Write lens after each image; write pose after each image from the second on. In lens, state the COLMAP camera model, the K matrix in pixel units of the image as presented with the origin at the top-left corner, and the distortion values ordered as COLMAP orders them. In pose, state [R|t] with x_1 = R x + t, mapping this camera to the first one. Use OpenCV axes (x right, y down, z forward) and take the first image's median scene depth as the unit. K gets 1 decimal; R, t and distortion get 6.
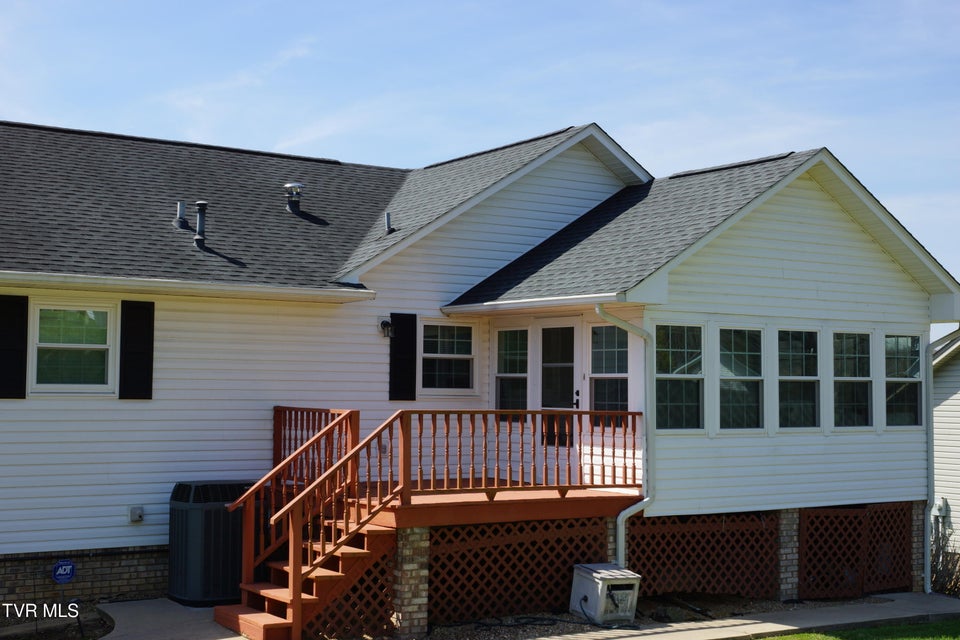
lens RADIAL K [[1376.5, 0, 494.8], [0, 1376.5, 293.9], [0, 0, 1]] dist [-0.010865, 0.000000]
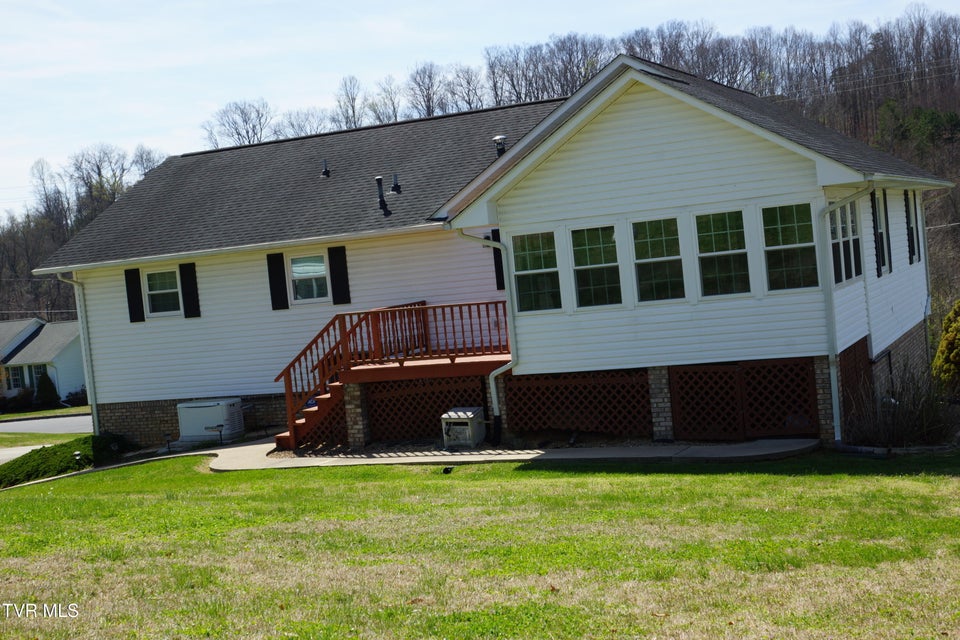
lens RADIAL K [[1328.4, 0, 483.2], [0, 1328.4, 319.1], [0, 0, 1]] dist [0.002152, 0.000000]
pose [[0.523949, -0.025515, -0.851367, 1.165747], [0.161430, 0.984410, 0.069845, 0.007019], [0.836312, -0.174031, 0.519899, 0.268092]]
